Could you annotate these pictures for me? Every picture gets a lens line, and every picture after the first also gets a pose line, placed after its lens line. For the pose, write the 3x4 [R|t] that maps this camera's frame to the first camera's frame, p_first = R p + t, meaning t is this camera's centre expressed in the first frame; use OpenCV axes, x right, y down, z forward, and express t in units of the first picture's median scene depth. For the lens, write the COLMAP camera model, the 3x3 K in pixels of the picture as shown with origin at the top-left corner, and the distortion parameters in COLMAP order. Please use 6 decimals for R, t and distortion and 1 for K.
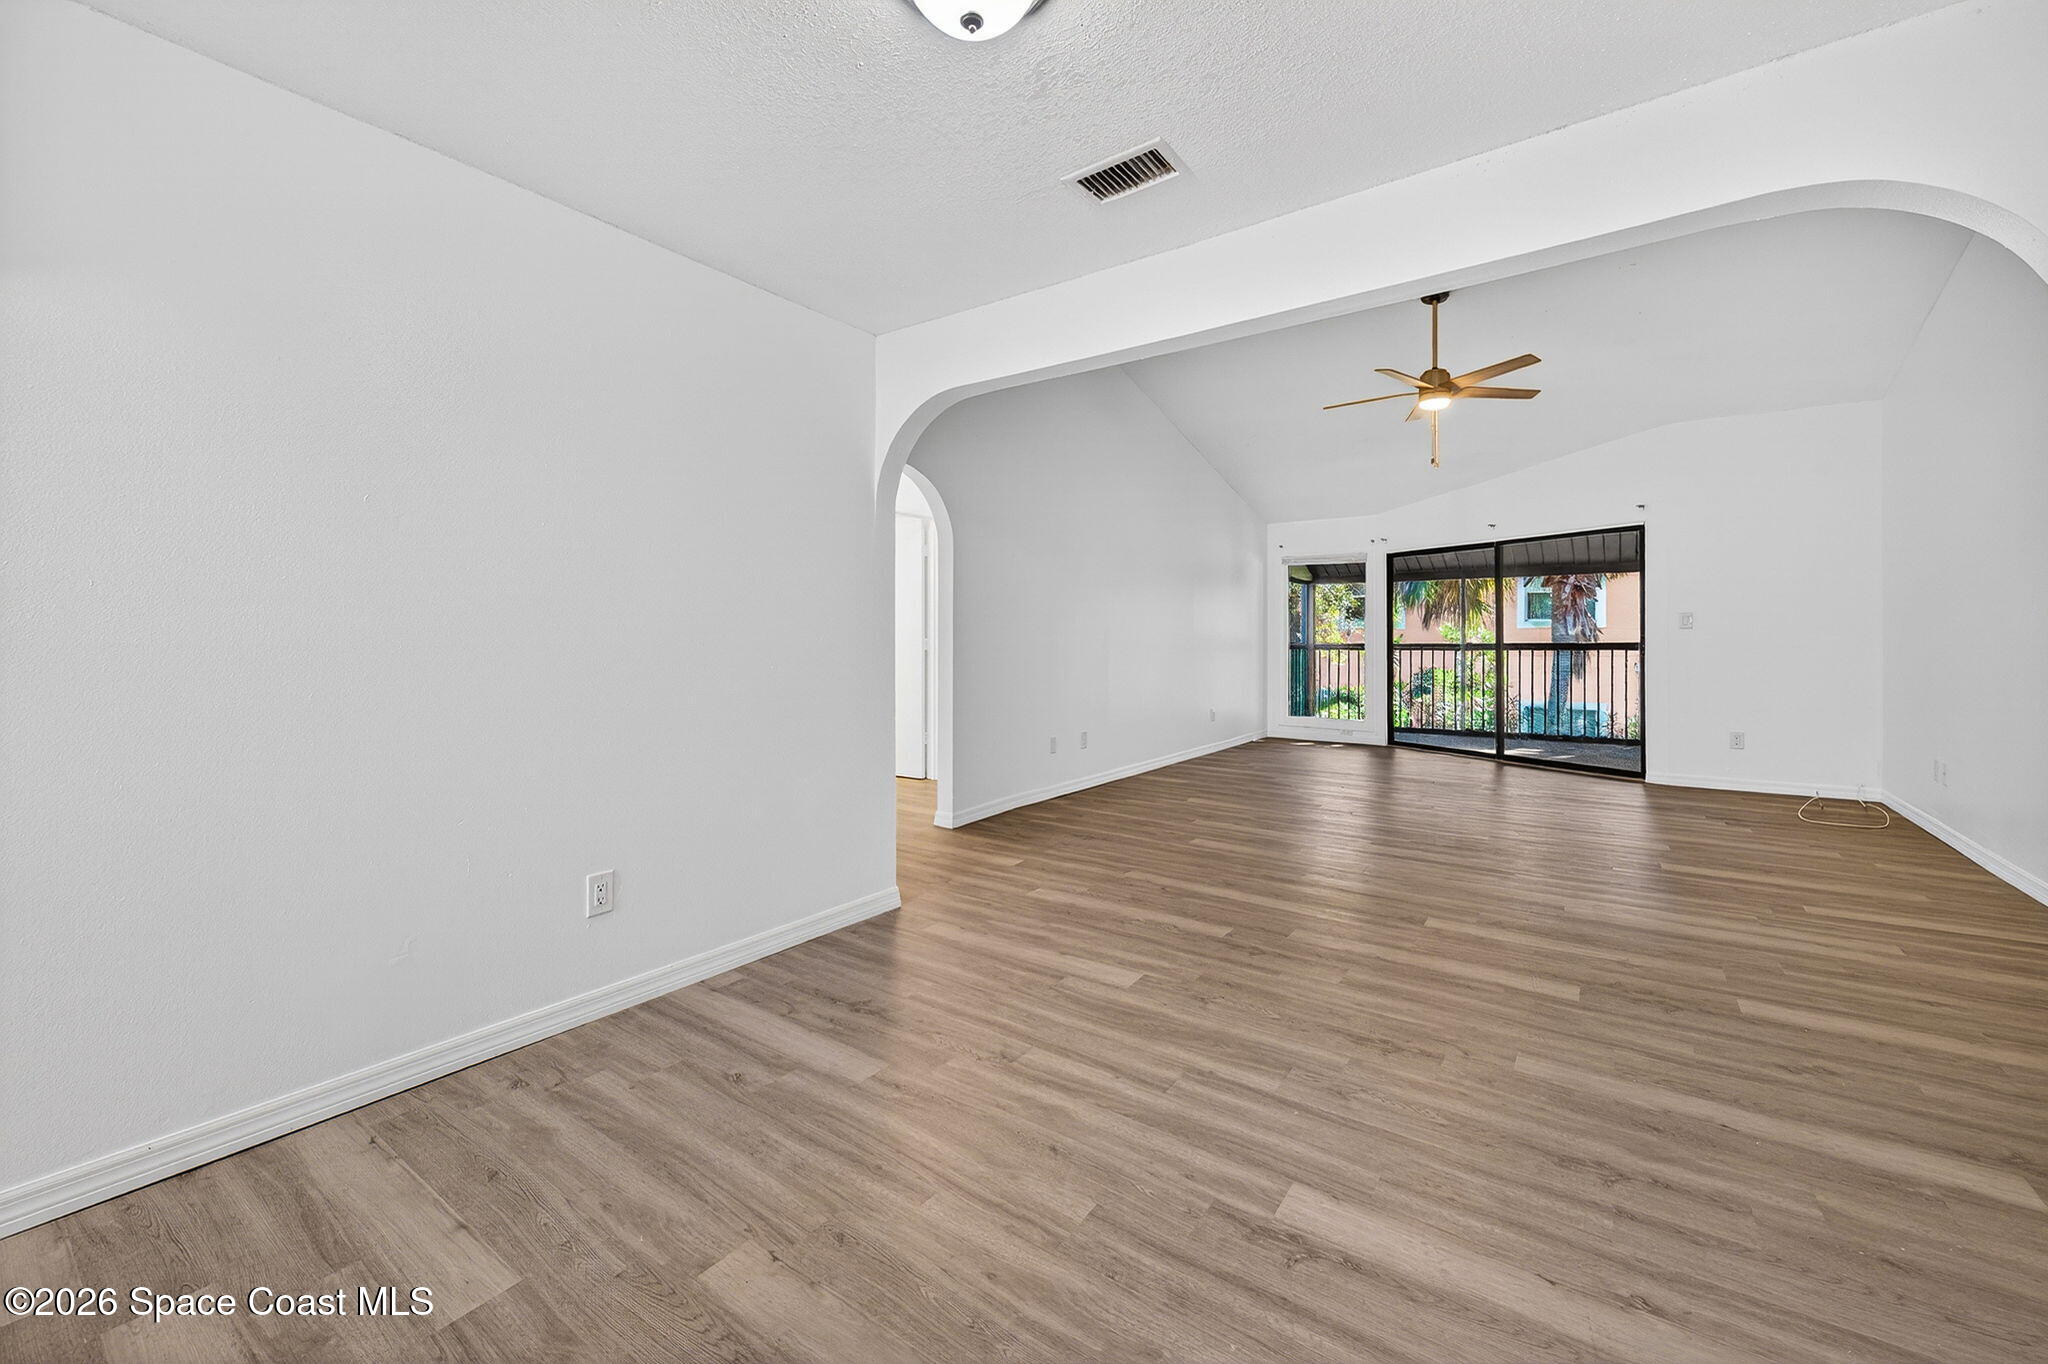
lens RADIAL K [[803.6, 0, 1022.5], [0, 803.6, 641.8], [0, 0, 1]] dist [-0.000812, -0.000149]
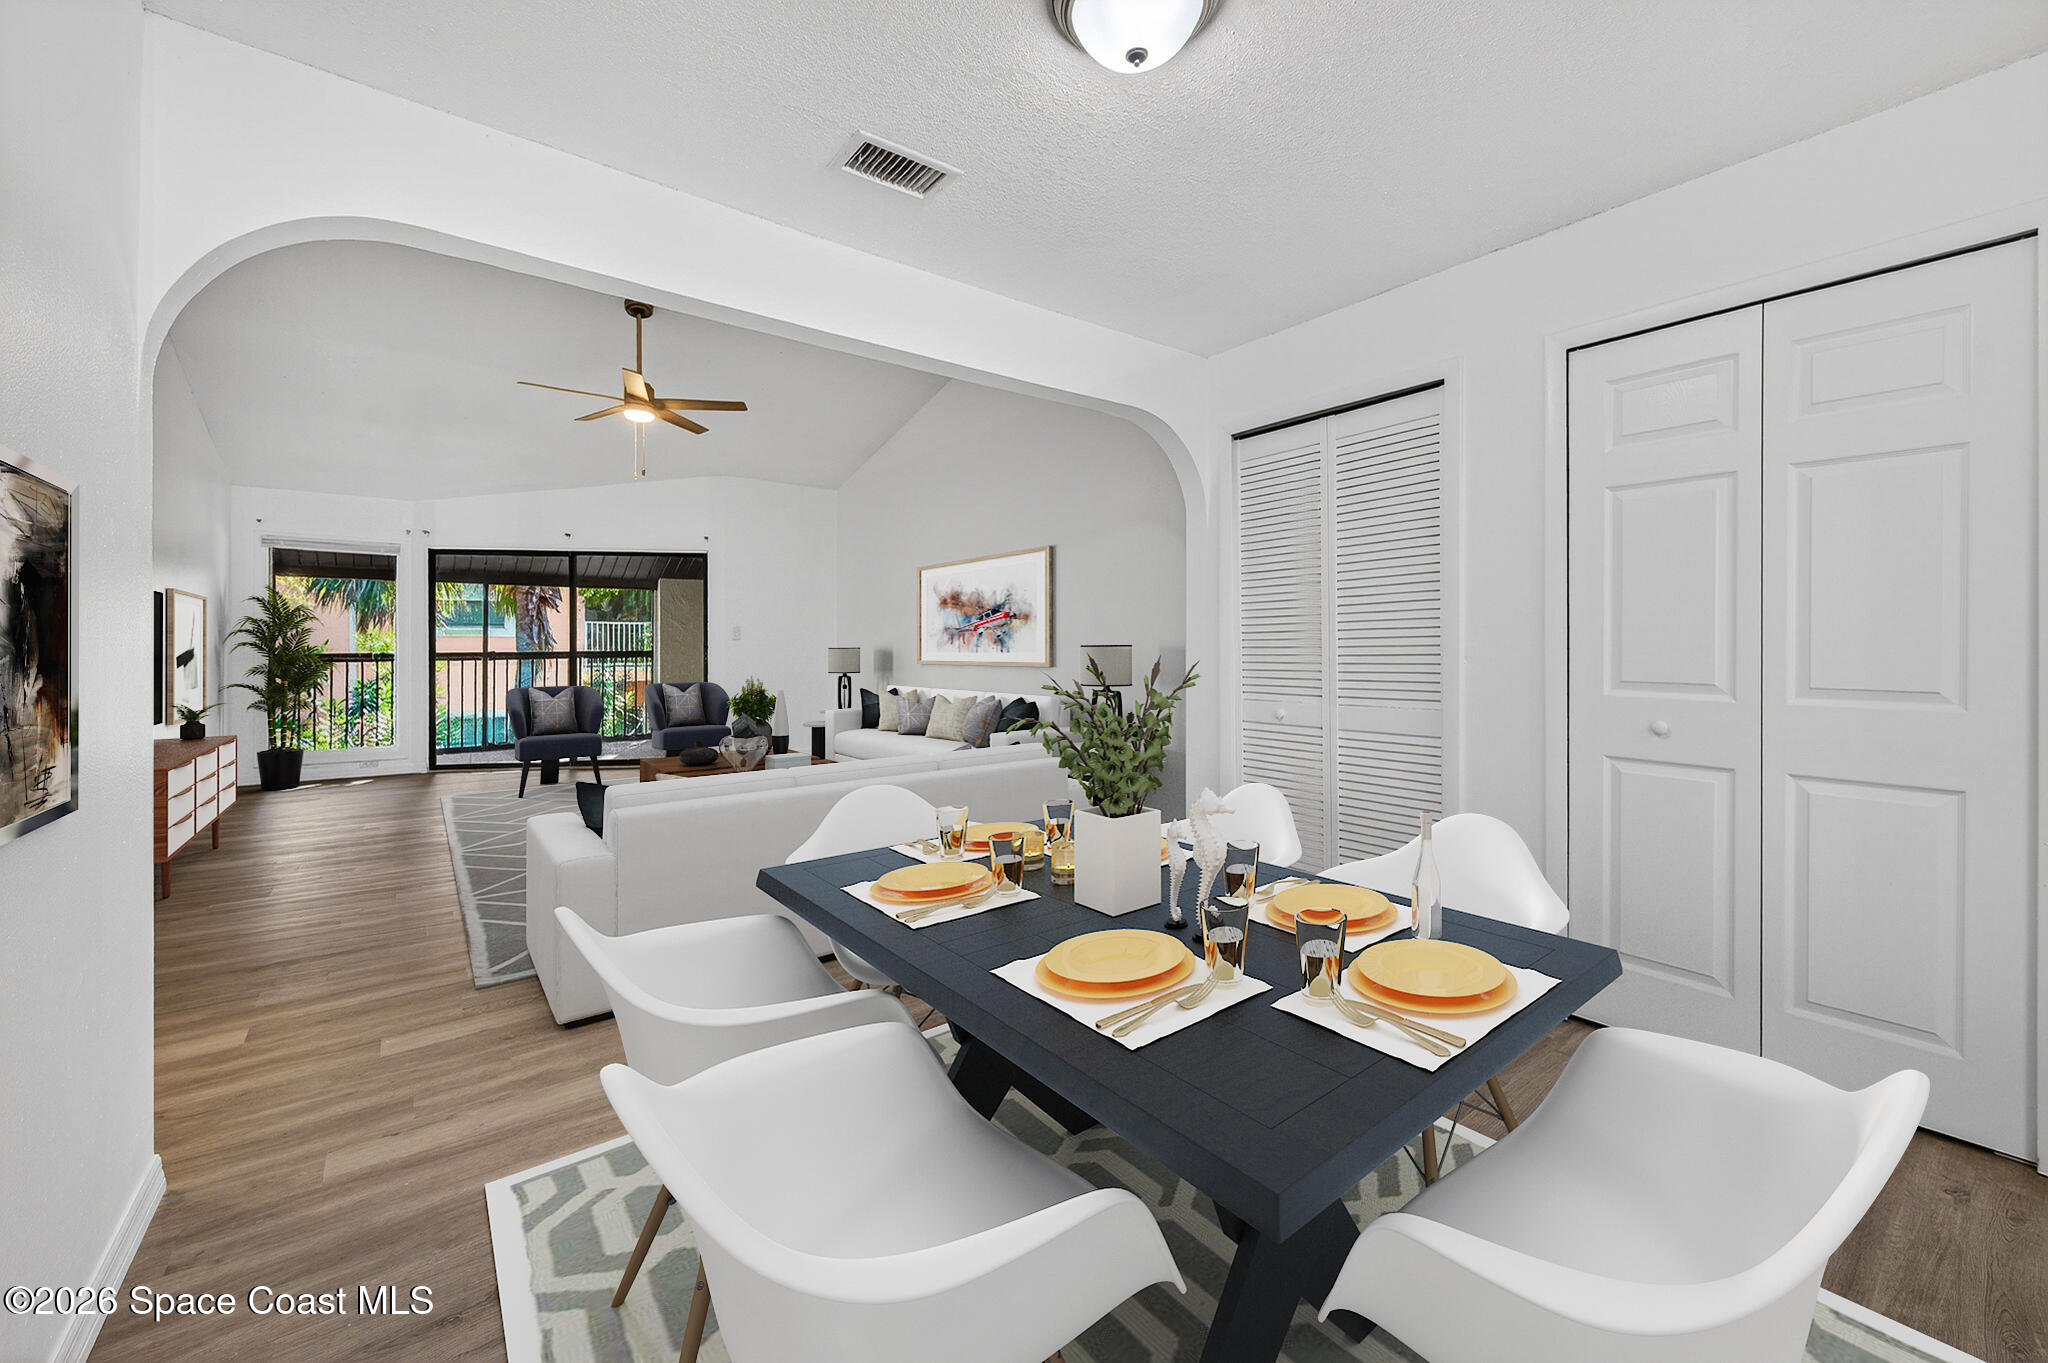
lens RADIAL K [[803.6, 0, 1022.5], [0, 803.6, 641.3], [0, 0, 1]] dist [-0.000812, -0.000149]
pose [[0.296288, 0.007521, 0.955069, -0.199751], [0.004138, 0.999950, -0.009158, 0.000359], [-0.955090, 0.006665, 0.296242, 0.151217]]
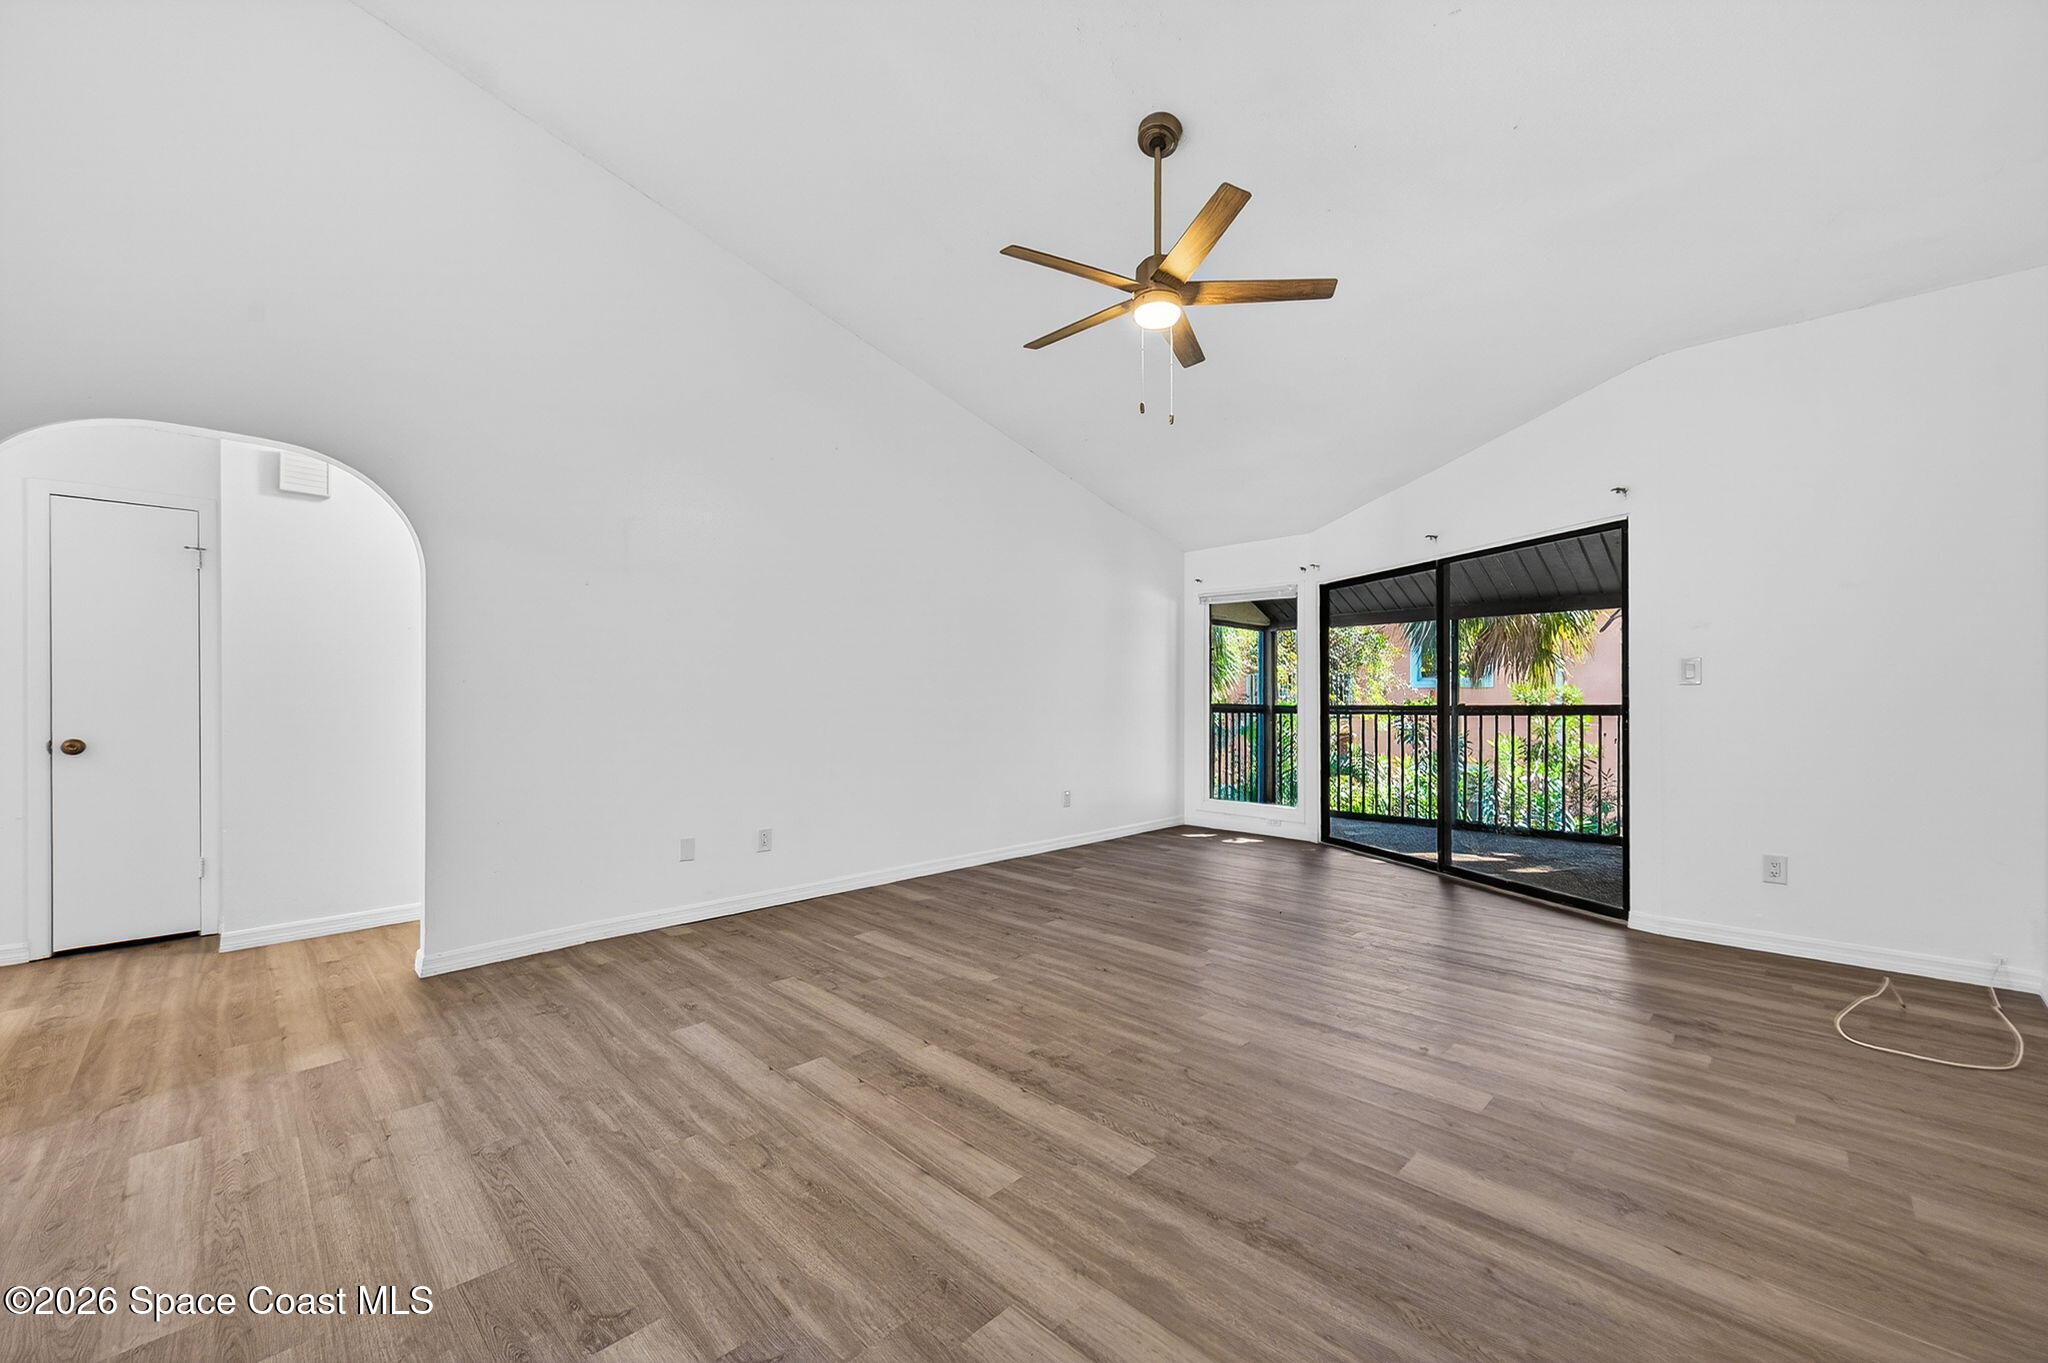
lens RADIAL K [[817.4, 0, 1030.6], [0, 817.4, 701.8], [0, 0, 1]] dist [0.001308, 0.000018]
pose [[0.991006, 0.001491, -0.133812, 0.320243], [-0.001644, 0.999998, -0.001033, 0.000147], [0.133810, 0.001244, 0.991006, 0.236321]]
